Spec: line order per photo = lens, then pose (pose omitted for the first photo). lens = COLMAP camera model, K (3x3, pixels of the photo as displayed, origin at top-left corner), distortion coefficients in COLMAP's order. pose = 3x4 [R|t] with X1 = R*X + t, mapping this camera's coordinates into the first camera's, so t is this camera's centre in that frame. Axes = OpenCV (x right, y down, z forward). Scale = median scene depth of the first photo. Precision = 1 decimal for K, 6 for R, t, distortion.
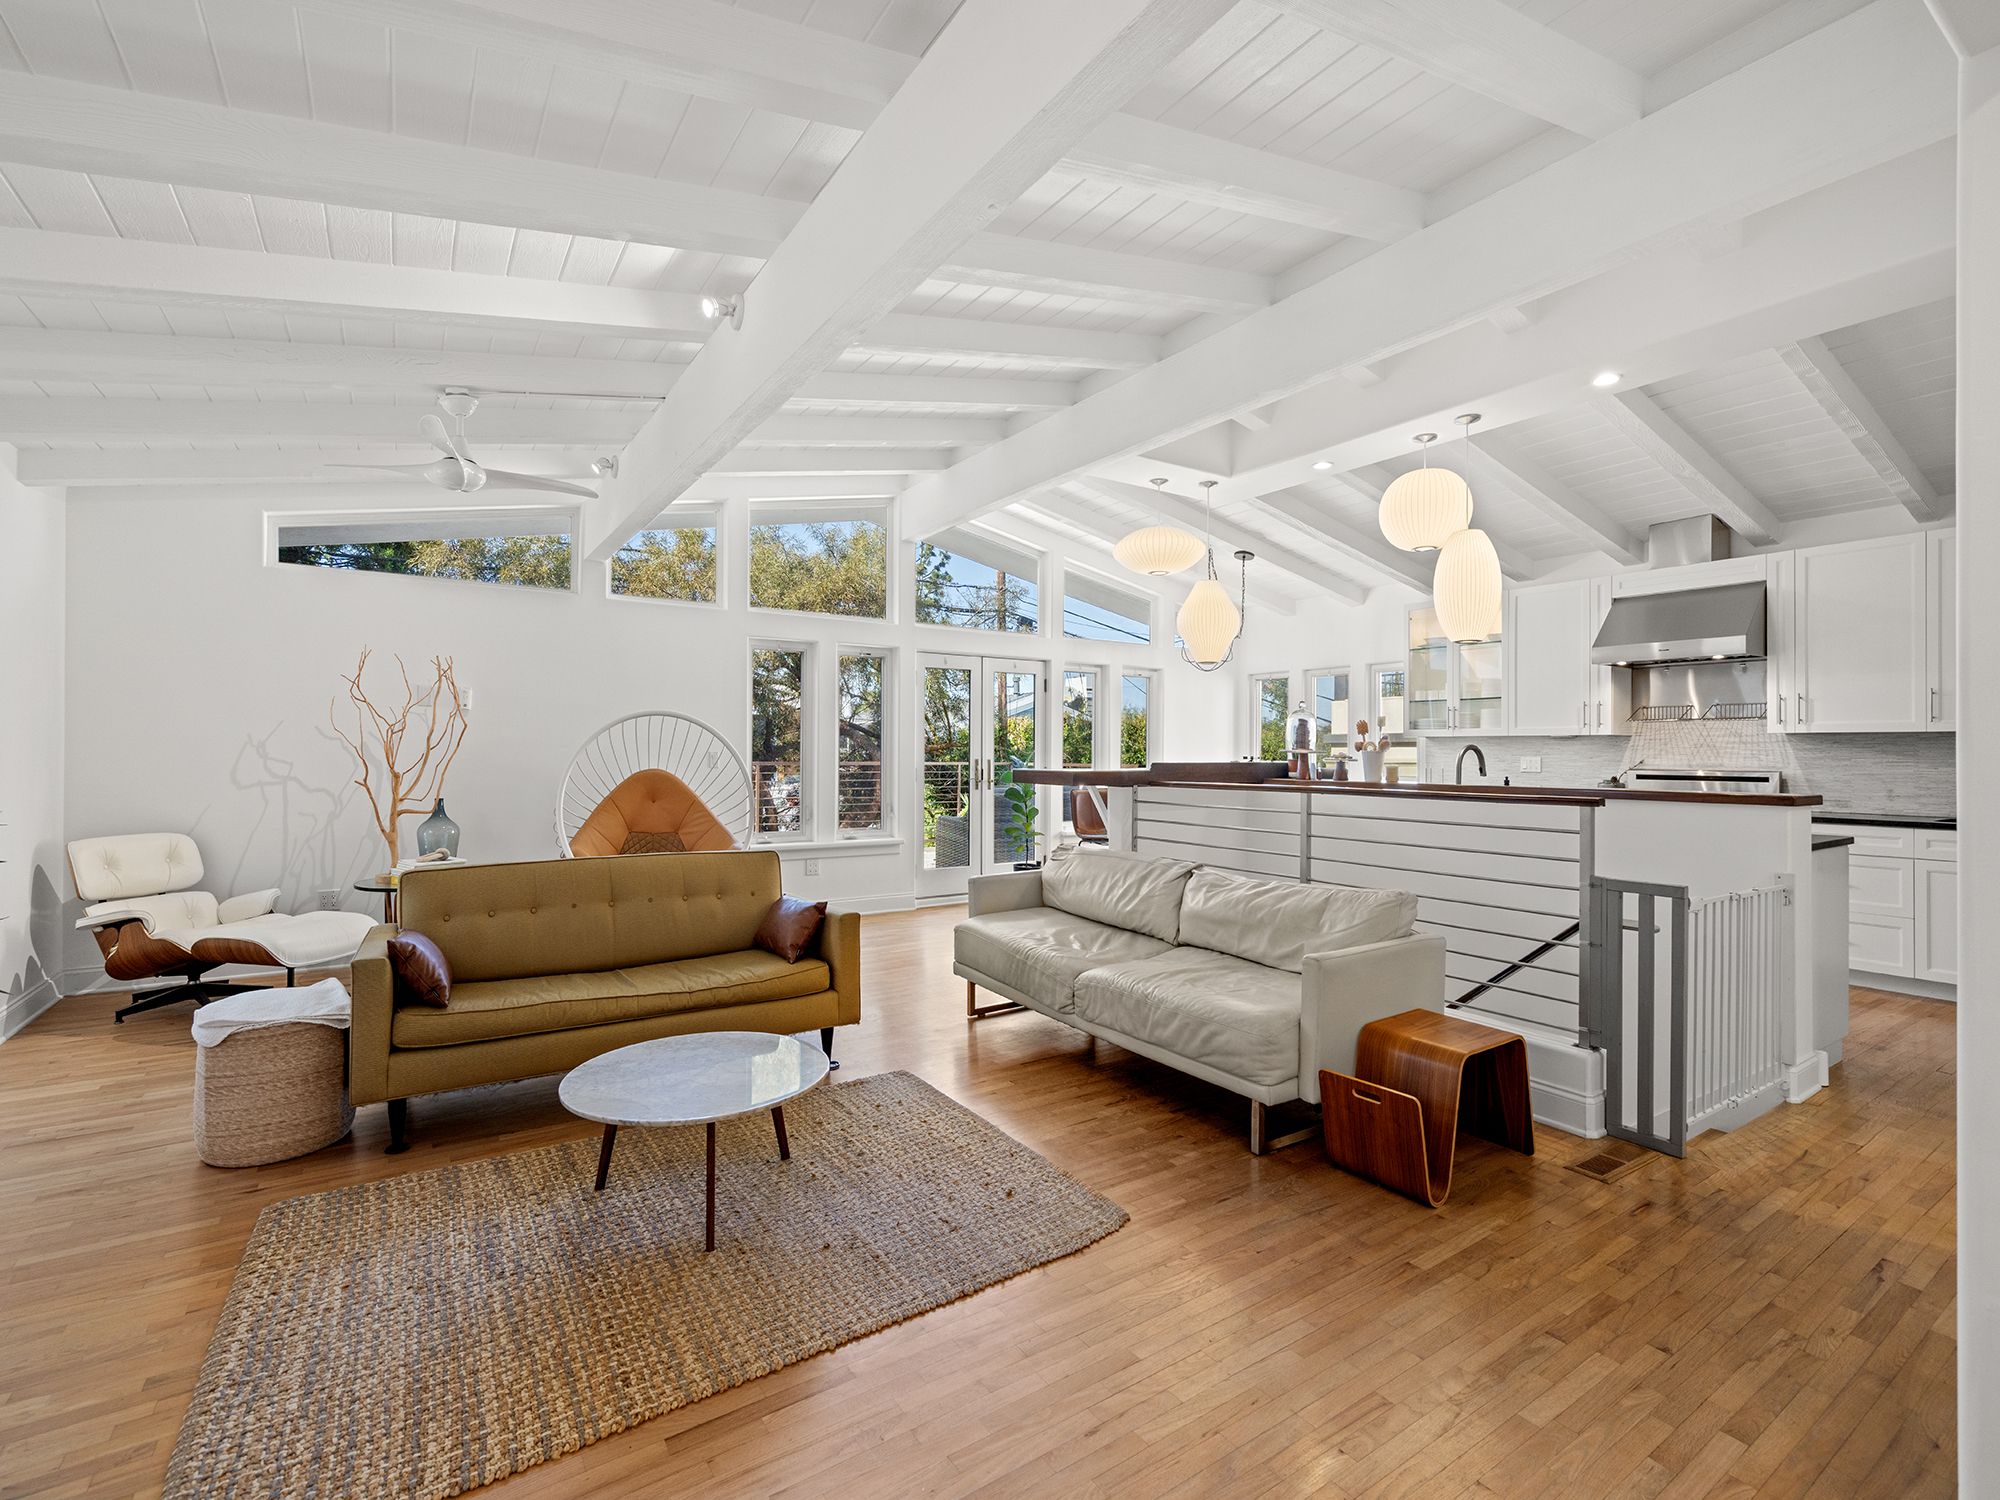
lens RADIAL K [[916.1, 0, 1008.7], [0, 916.1, 750.2], [0, 0, 1]] dist [-0.009527, 0.002963]
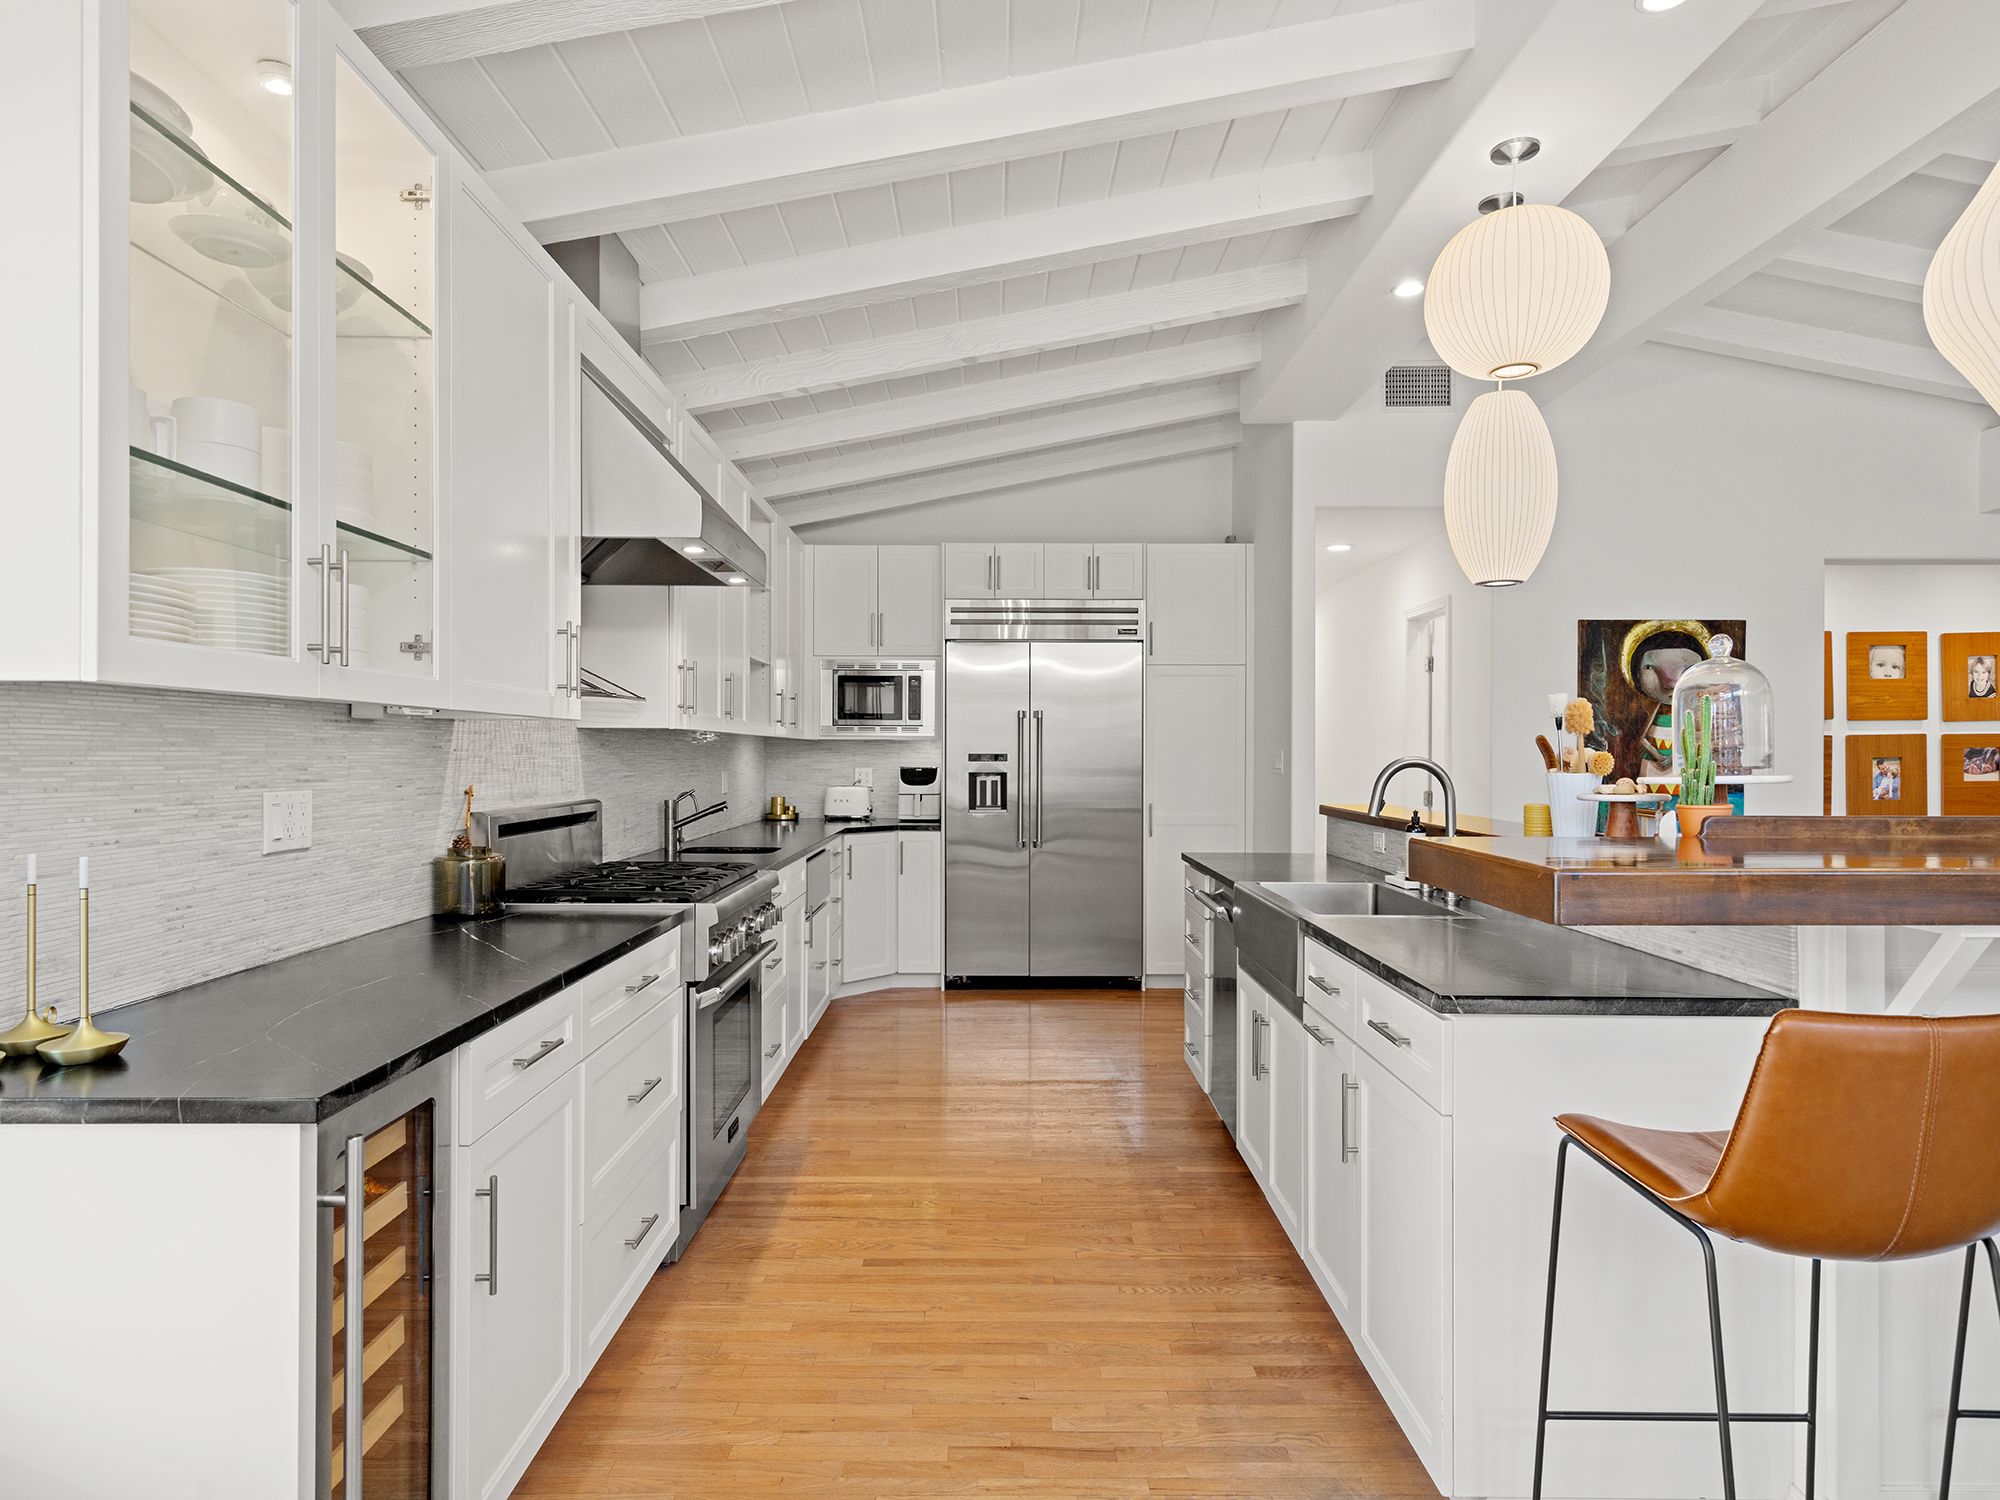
lens RADIAL K [[1116.8, 0, 1002.8], [0, 1116.8, 753.3], [0, 0, 1]] dist [0.003593, -0.001063]
pose [[-0.829424, -0.007929, 0.558563, 0.281946], [-0.009182, 0.999958, 0.000561, -0.006059], [-0.558544, -0.004664, -0.829462, 1.380321]]
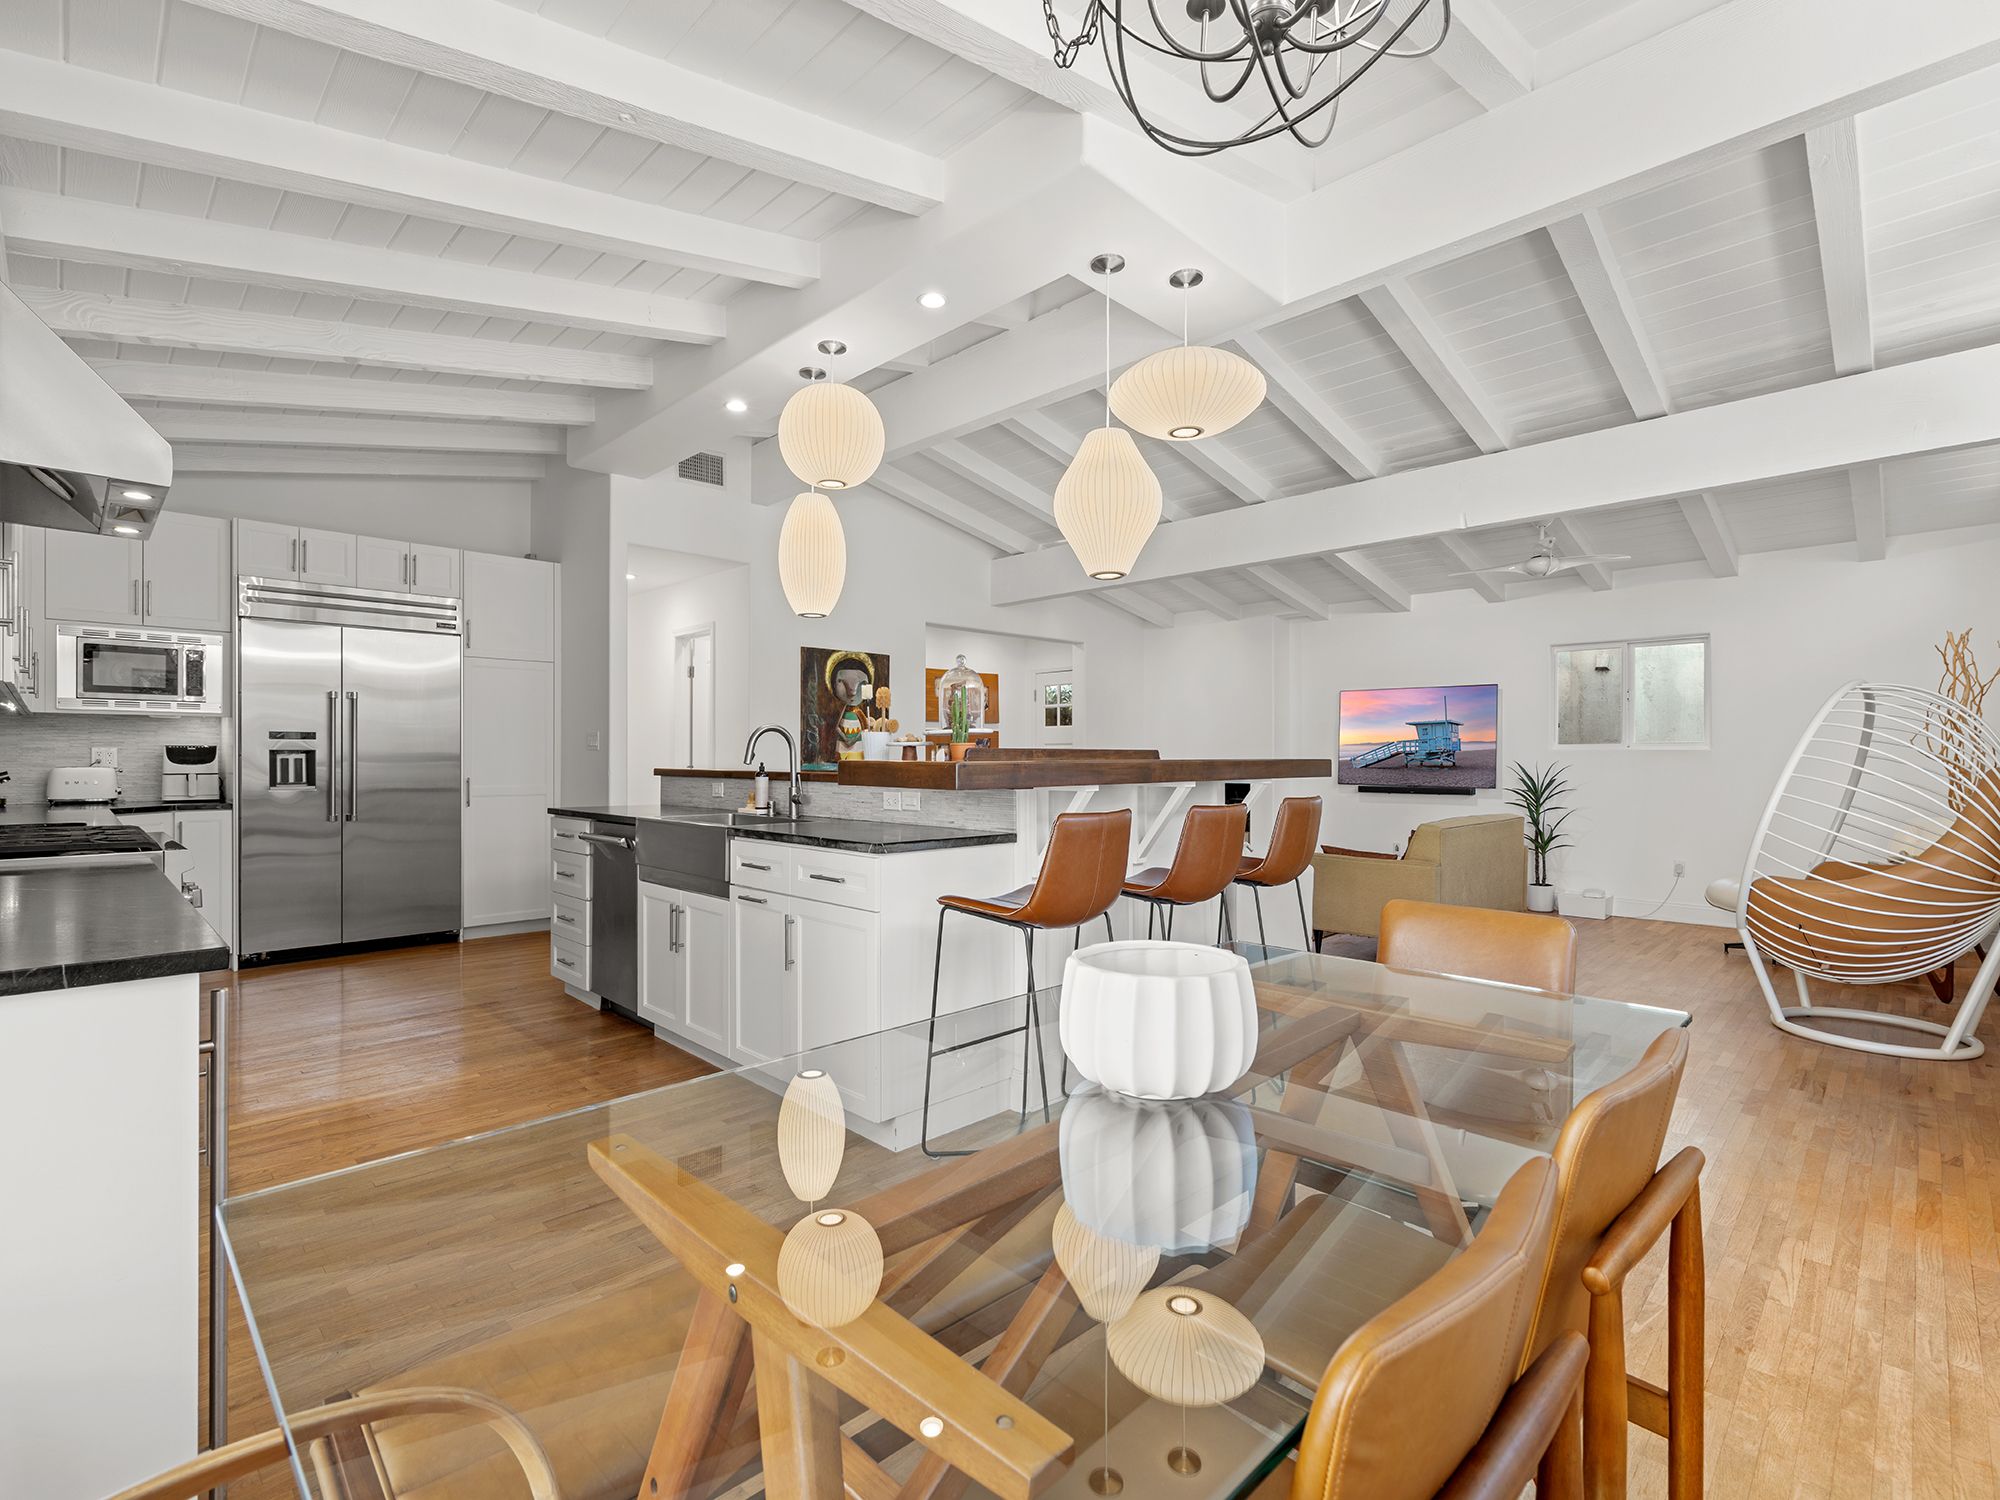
lens RADIAL K [[916.1, 0, 992.8], [0, 916.1, 752.4], [0, 0, 1]] dist [-0.009527, 0.002963]
pose [[-0.982780, -0.006927, -0.184651, 0.381990], [-0.005528, 0.999952, -0.008094, 0.019059], [0.184698, -0.006934, -0.982771, 1.507532]]
